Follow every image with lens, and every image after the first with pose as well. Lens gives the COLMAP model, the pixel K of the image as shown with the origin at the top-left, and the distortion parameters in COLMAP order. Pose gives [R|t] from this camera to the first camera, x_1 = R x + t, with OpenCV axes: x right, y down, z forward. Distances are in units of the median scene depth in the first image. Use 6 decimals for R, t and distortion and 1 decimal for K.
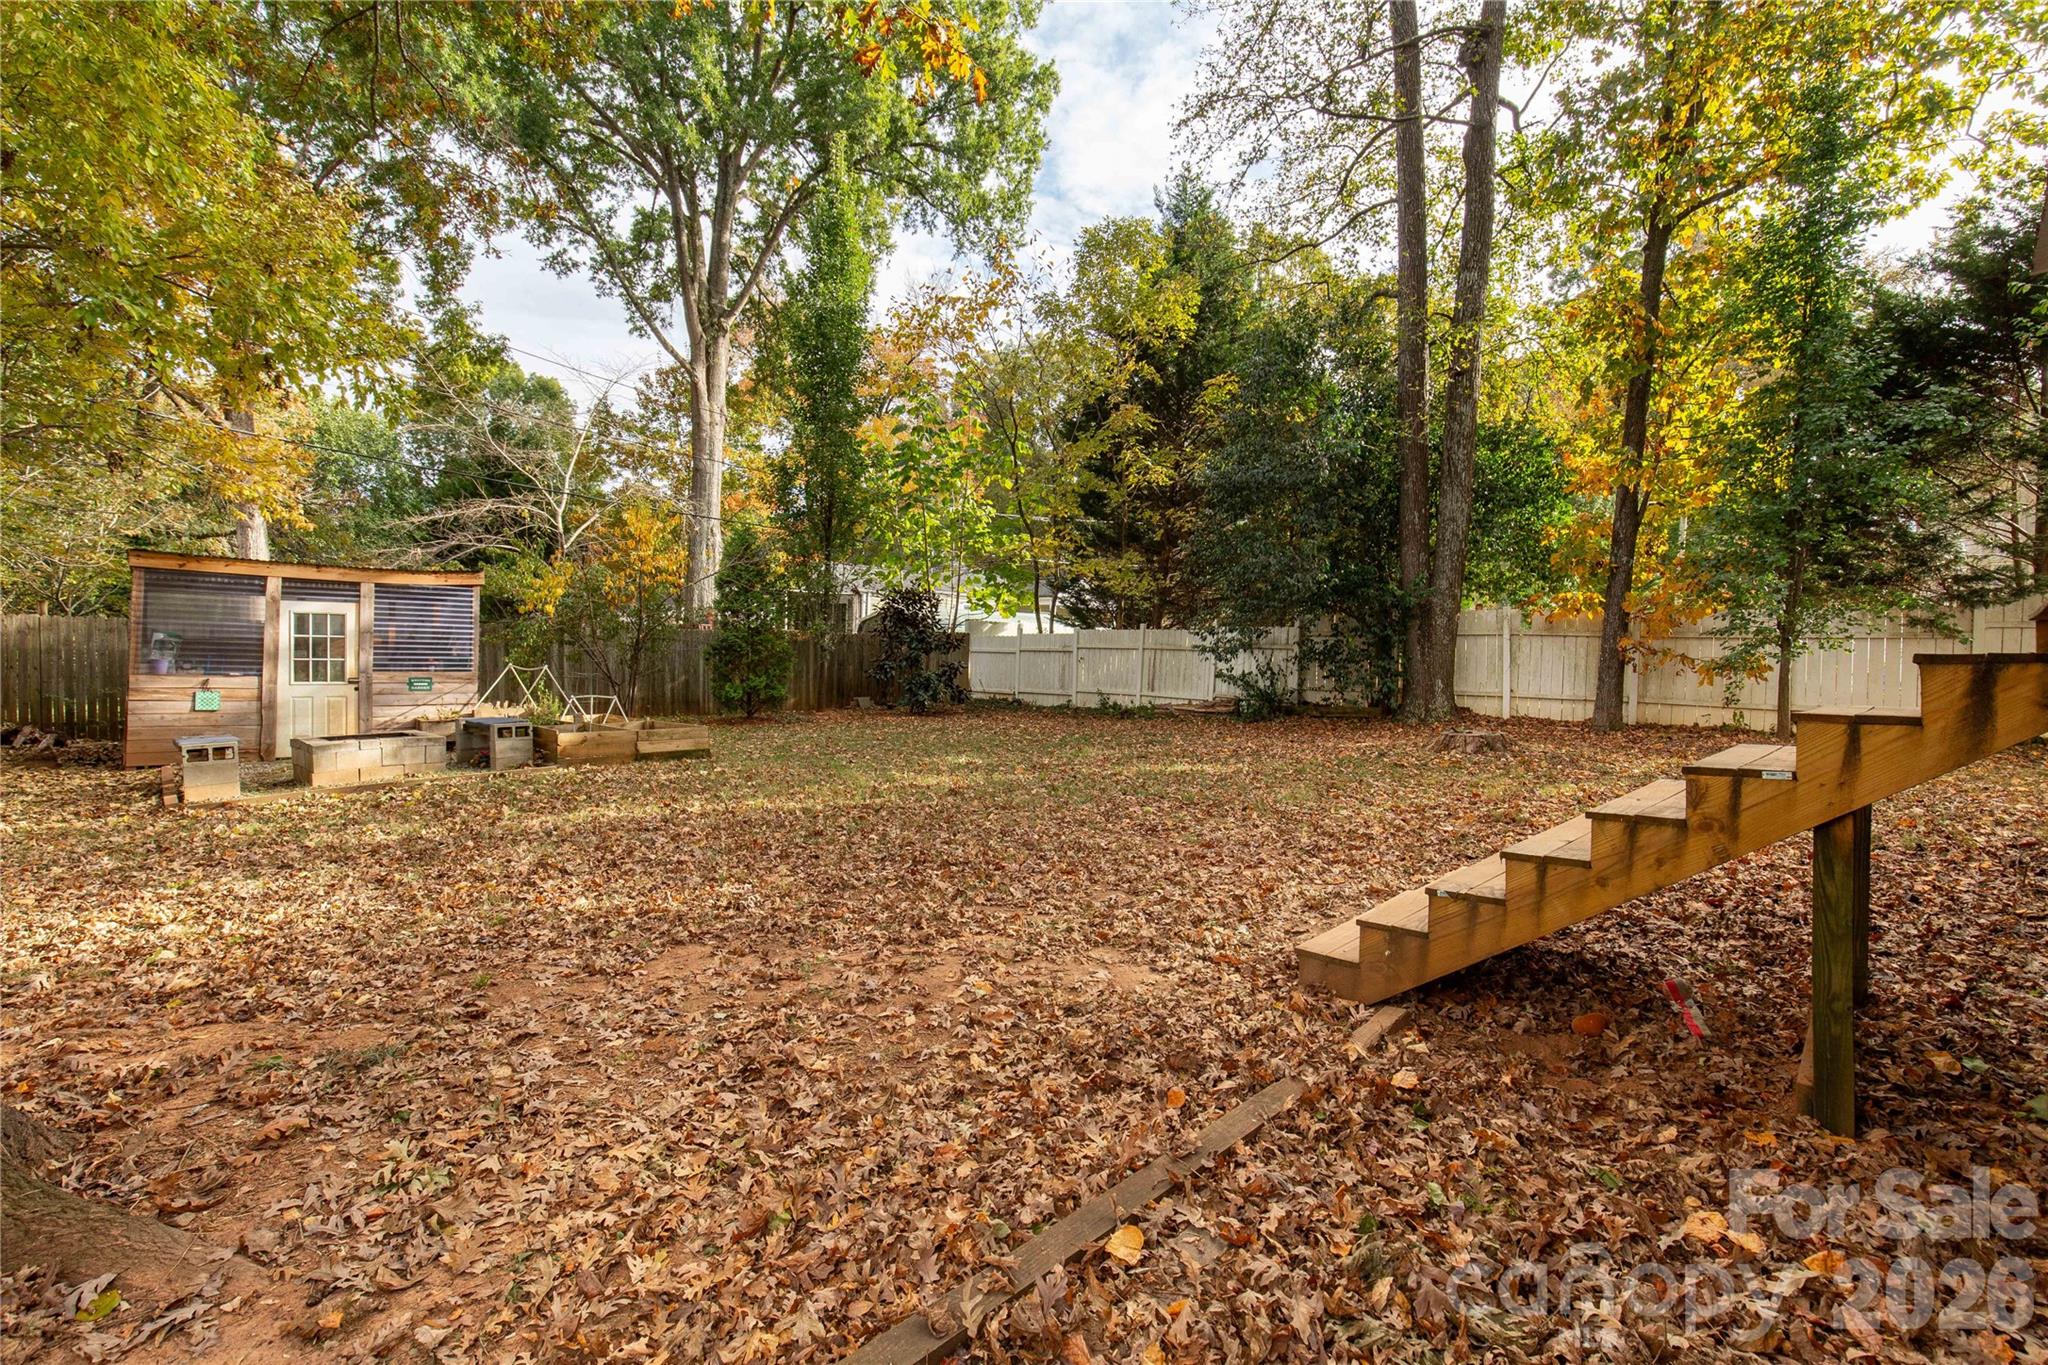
lens RADIAL K [[929.4, 0, 1029.6], [0, 929.4, 653.7], [0, 0, 1]] dist [0.003817, -0.000817]
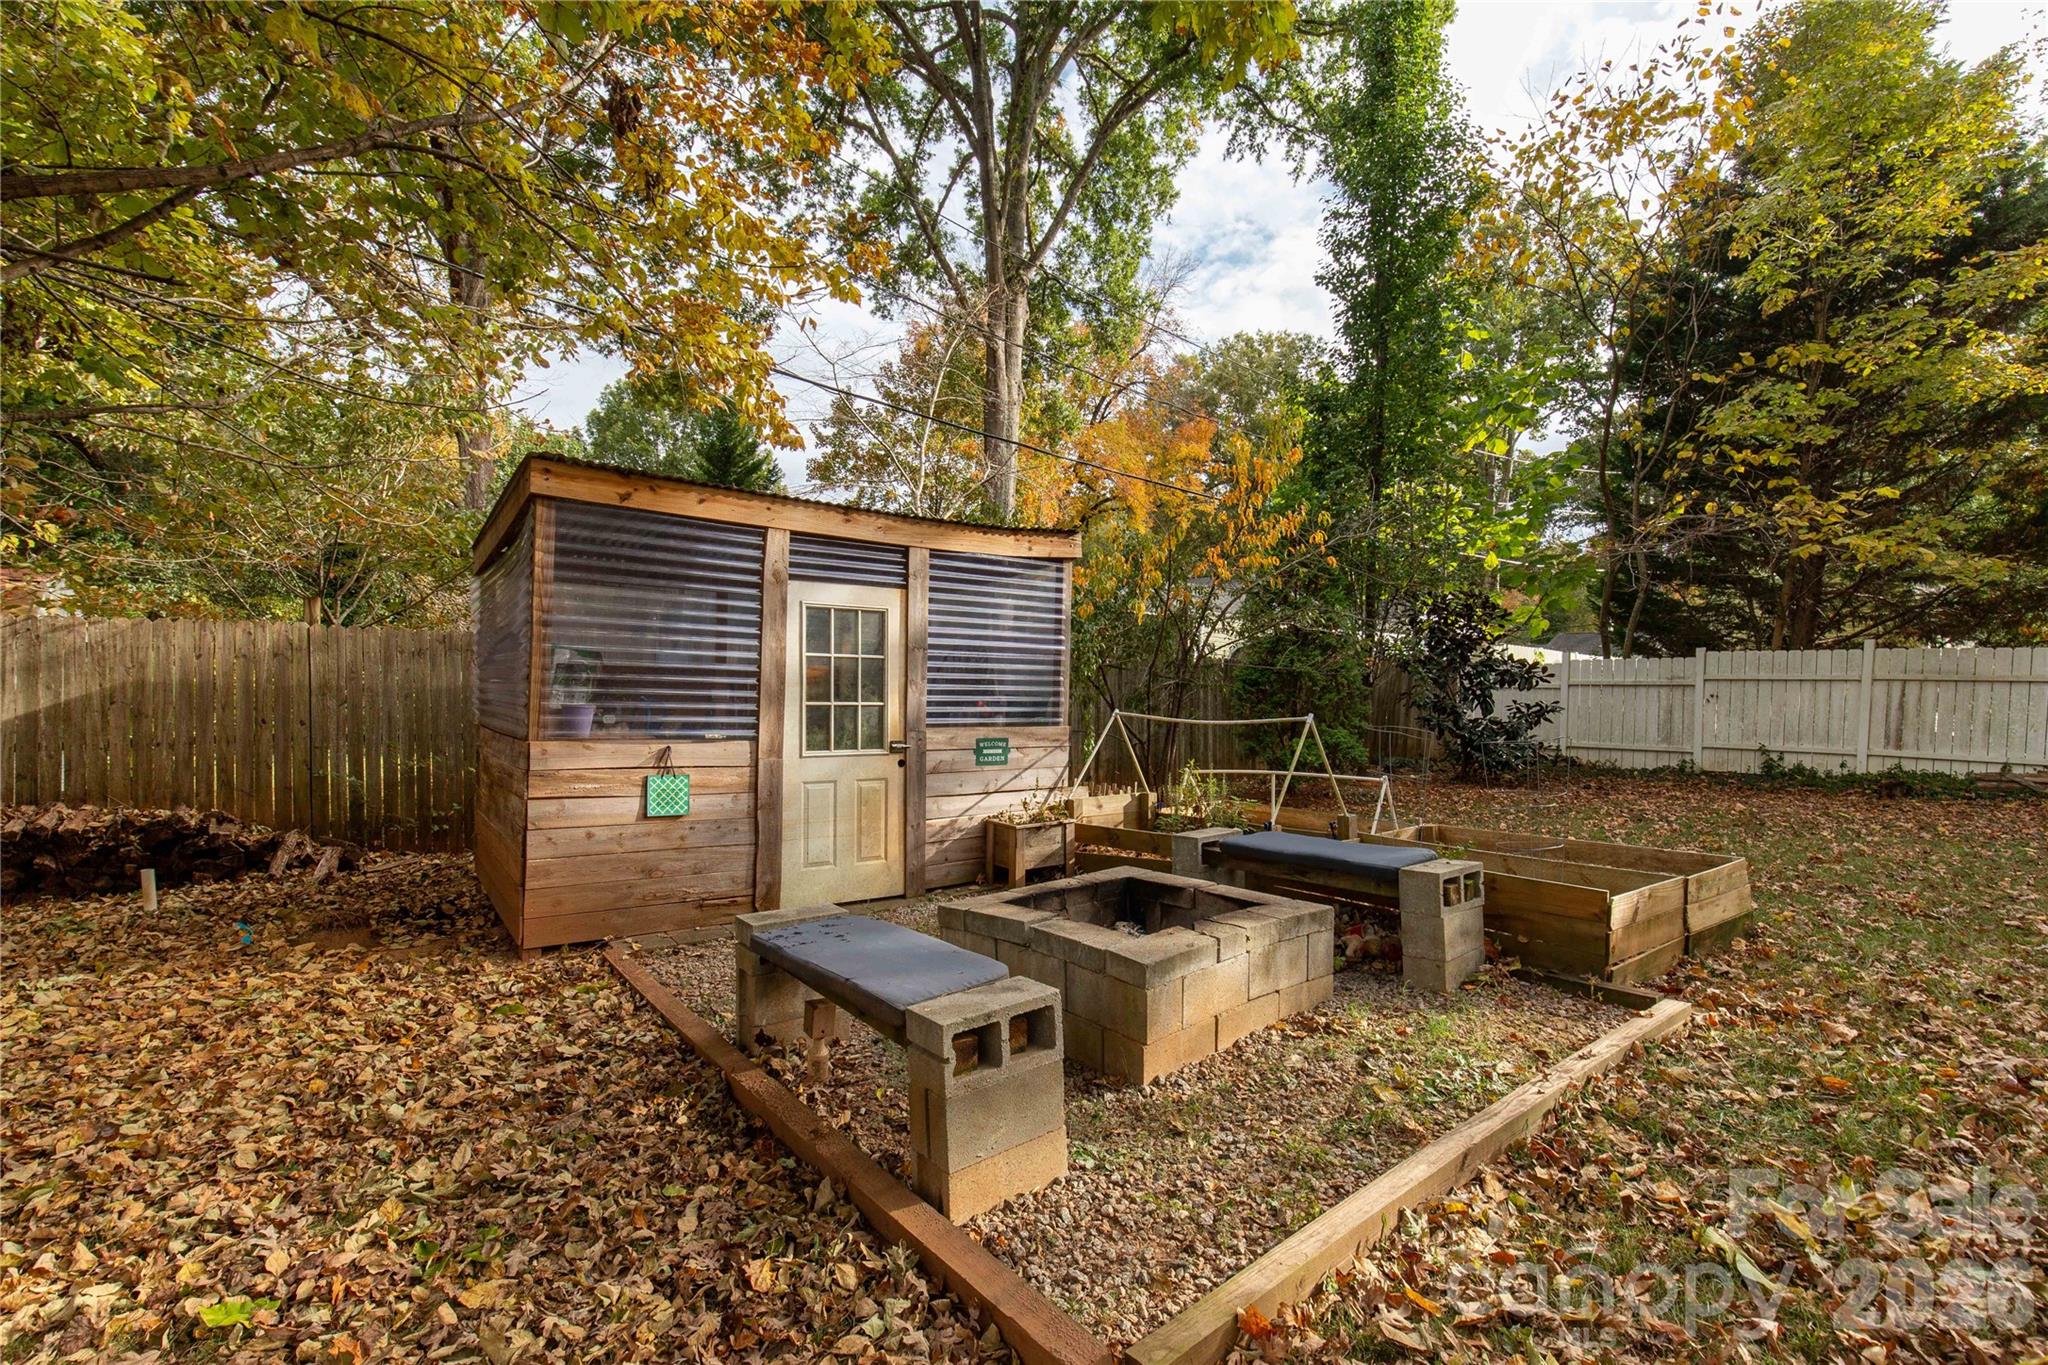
lens RADIAL K [[929.4, 0, 1020.0], [0, 929.4, 686.0], [0, 0, 1]] dist [0.003817, -0.000817]
pose [[0.994619, -0.005167, -0.103468, -0.611738], [0.004401, 0.999961, -0.007631, 0.001160], [0.103503, 0.007134, 0.994604, 0.519647]]
